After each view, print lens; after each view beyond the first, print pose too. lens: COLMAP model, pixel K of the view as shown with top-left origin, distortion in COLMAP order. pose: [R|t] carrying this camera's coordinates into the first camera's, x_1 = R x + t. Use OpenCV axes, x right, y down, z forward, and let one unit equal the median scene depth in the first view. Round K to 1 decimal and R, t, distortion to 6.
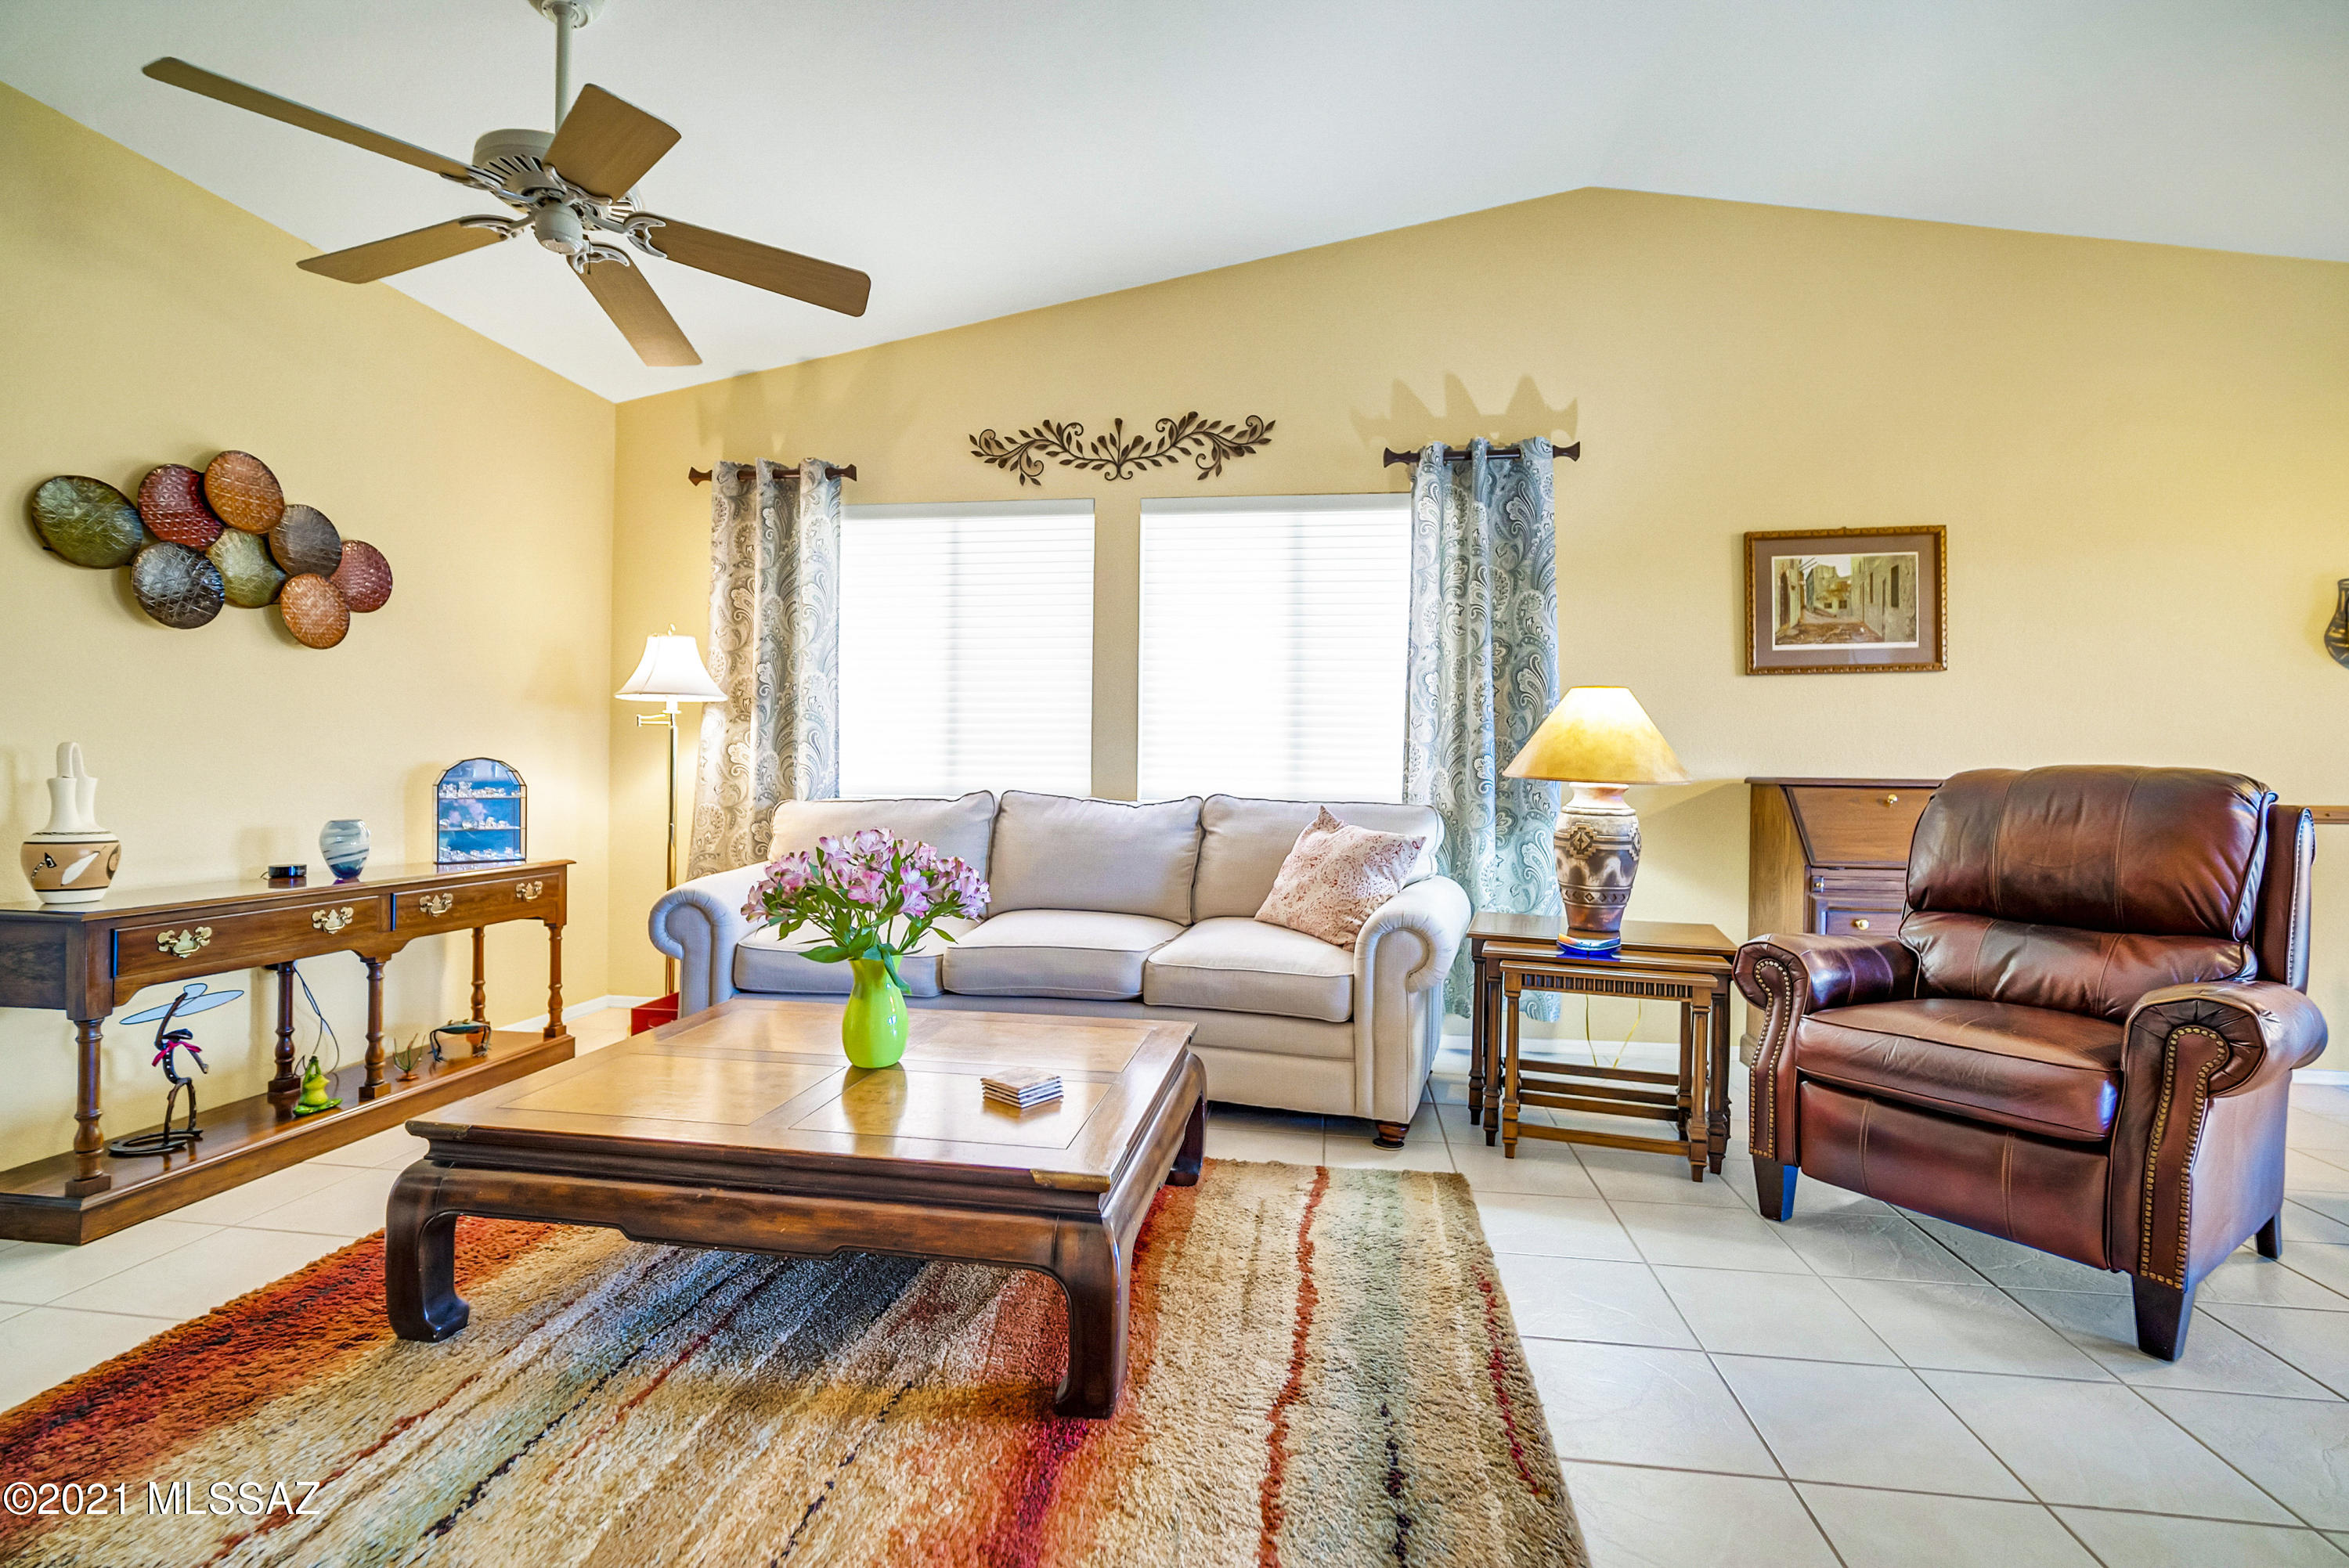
lens RADIAL K [[1053.0, 0, 1205.9], [0, 1053.0, 777.2], [0, 0, 1]] dist [-0.004847, 0.001429]
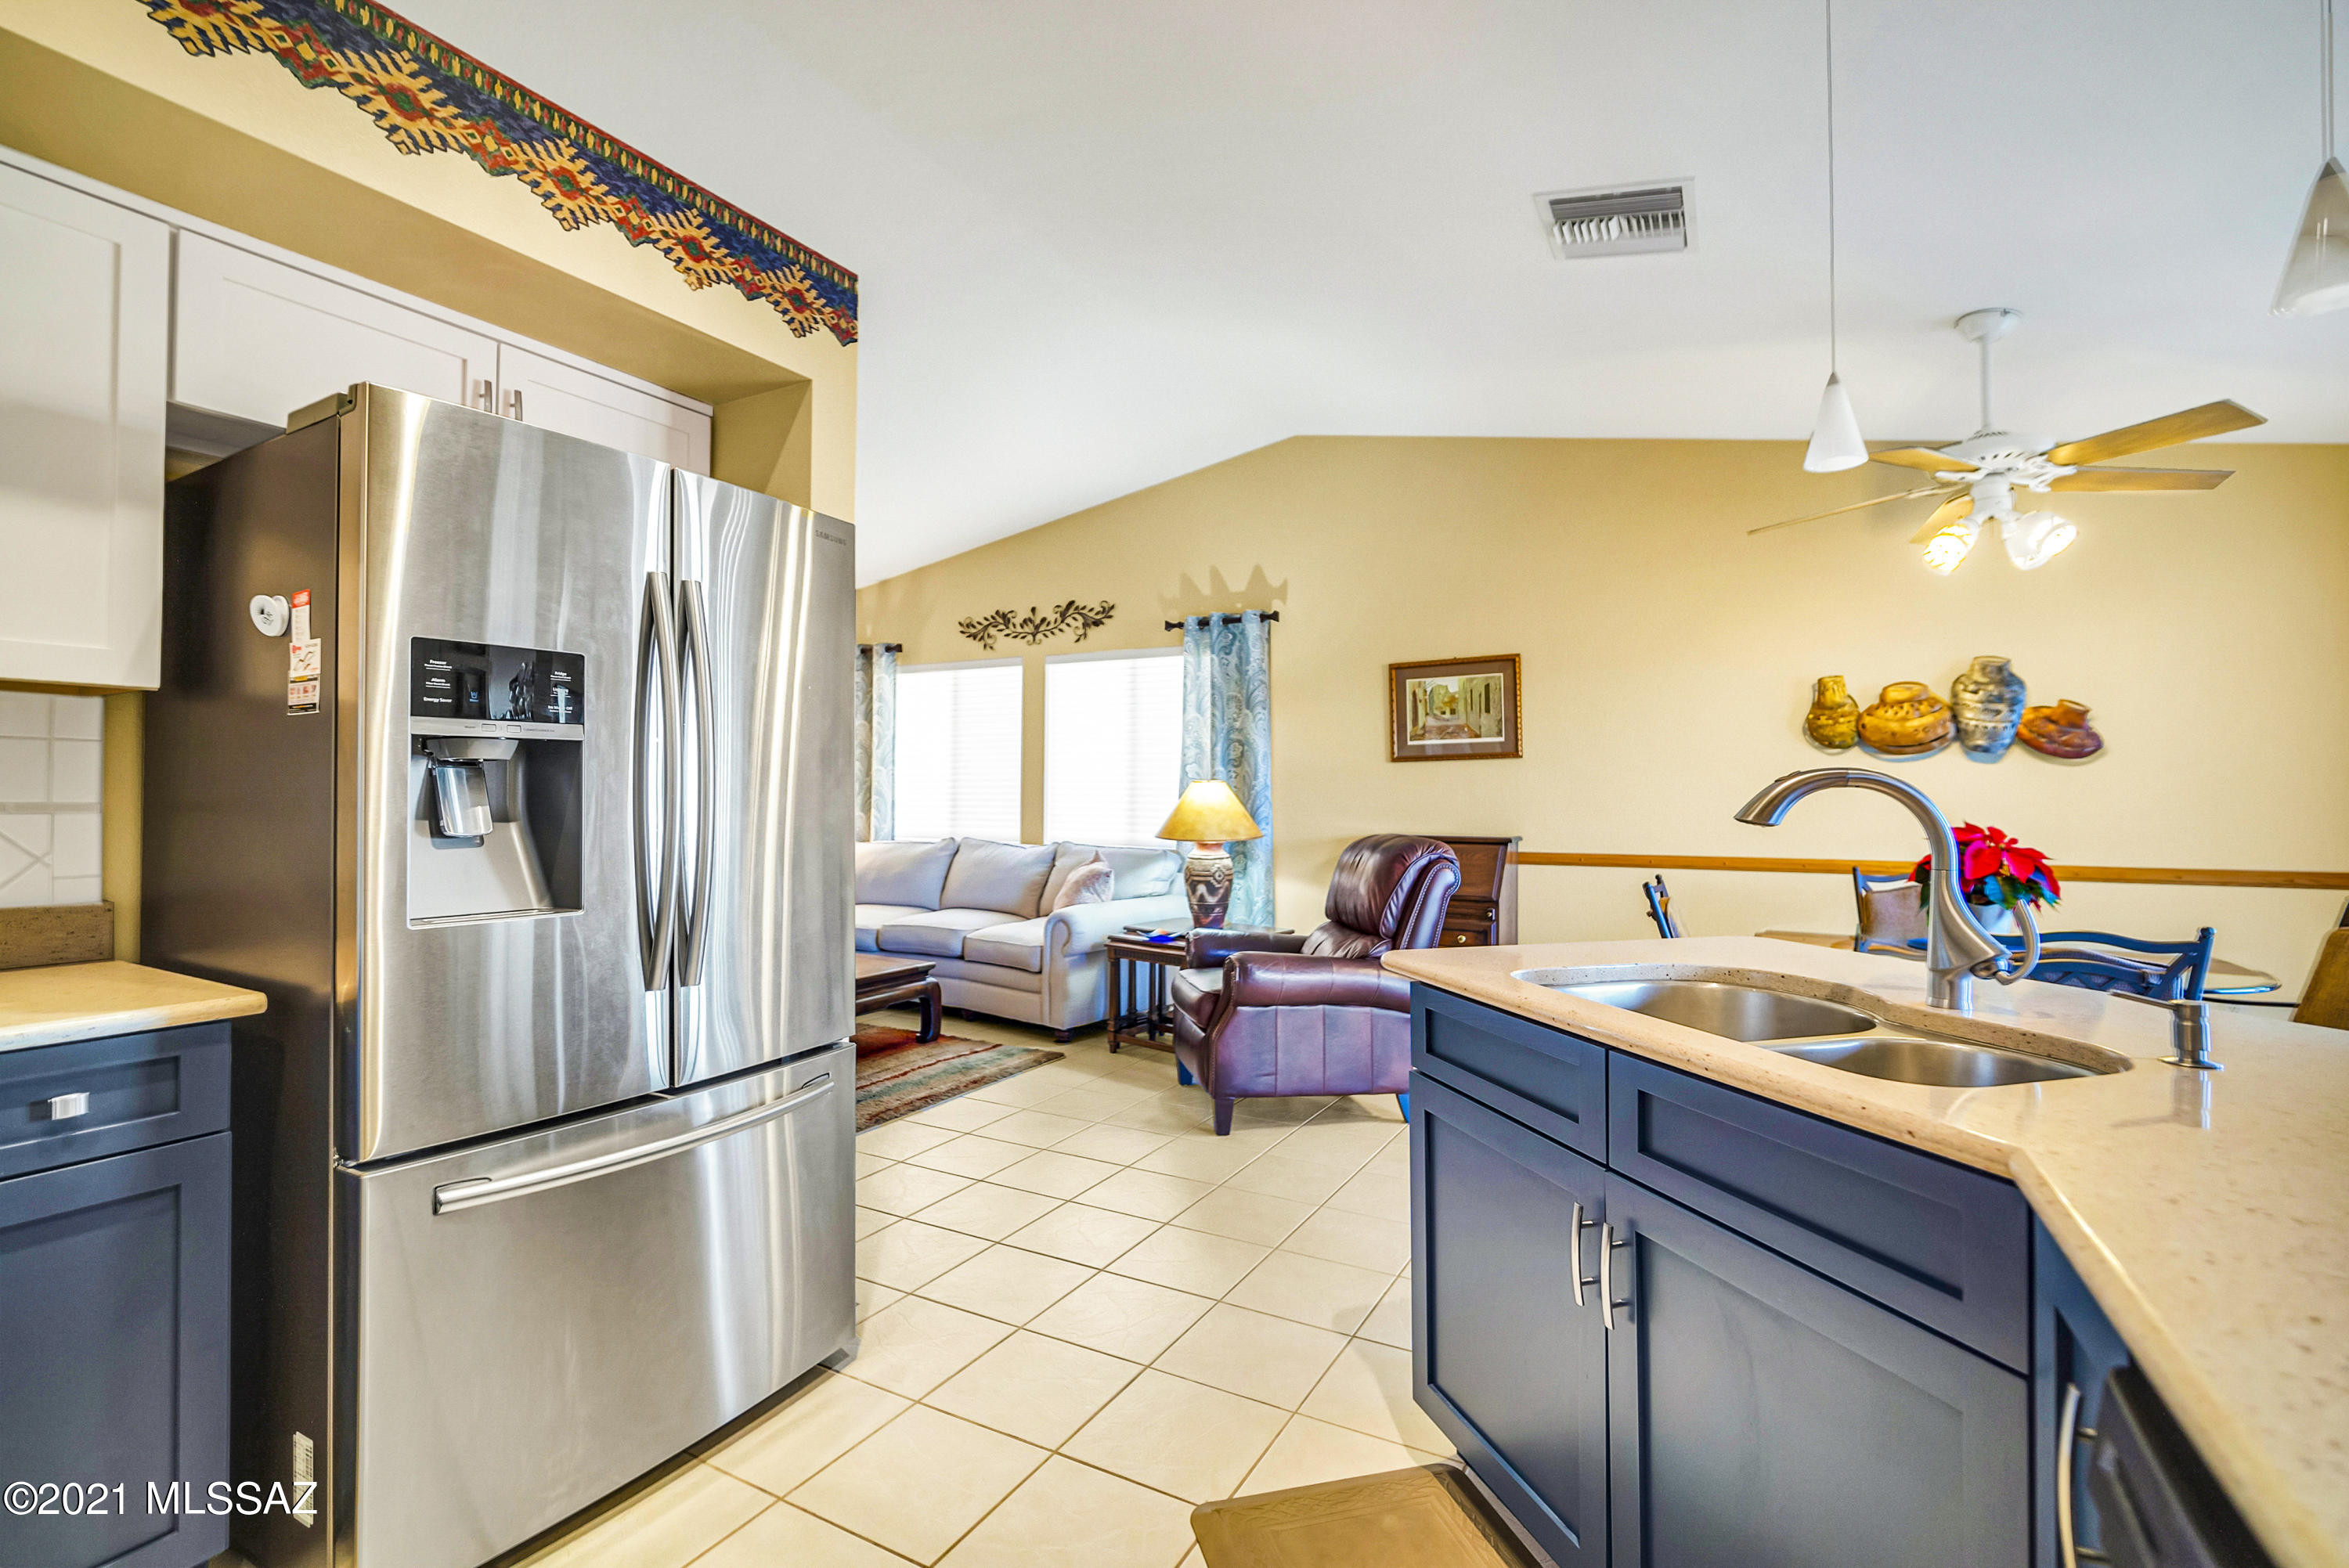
lens RADIAL K [[1053.0, 0, 1187.9], [0, 1053.0, 776.7], [0, 0, 1]] dist [-0.004847, 0.001429]
pose [[0.933901, -0.012100, -0.357327, 0.719493], [0.002081, 0.999594, -0.028410, -0.034564], [0.357525, 0.025789, 0.933547, -0.419826]]
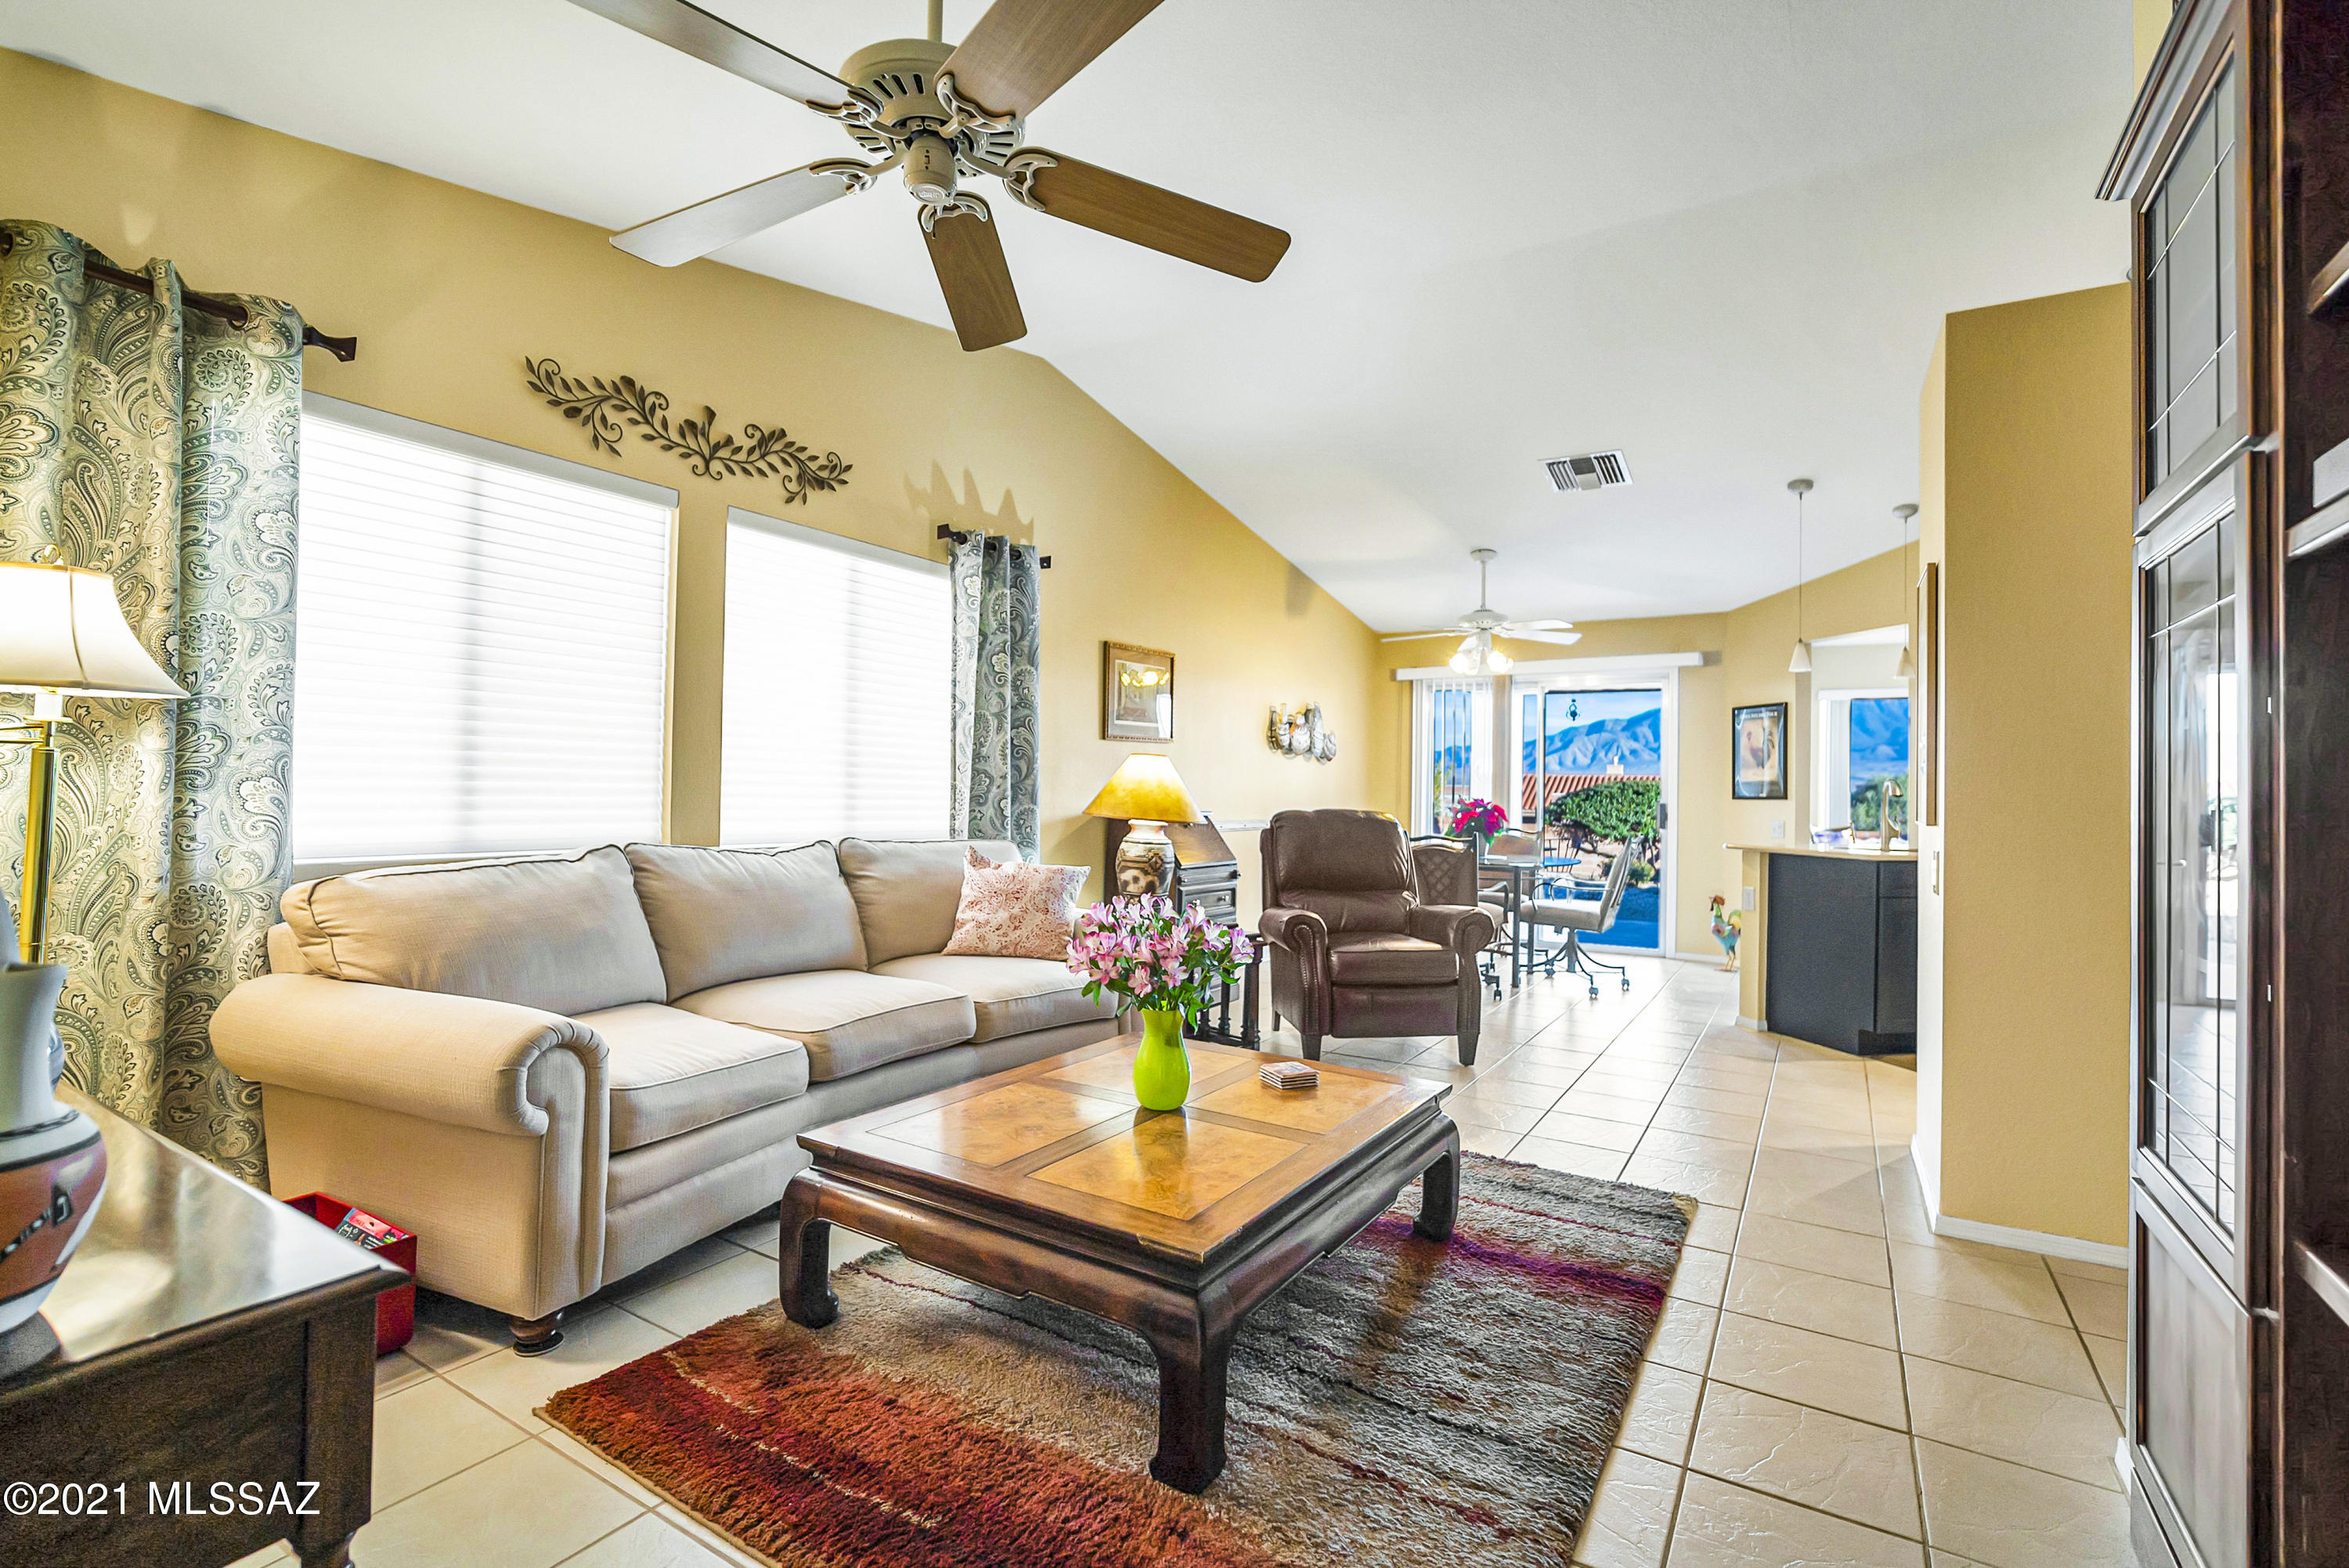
lens RADIAL K [[1053.0, 0, 1180.8], [0, 1053.0, 781.1], [0, 0, 1]] dist [-0.004847, 0.001429]
pose [[0.405165, 0.003297, 0.914238, -0.726549], [-0.022283, 0.999732, 0.006270, -0.046653], [-0.913972, -0.022912, 0.405130, 0.288535]]
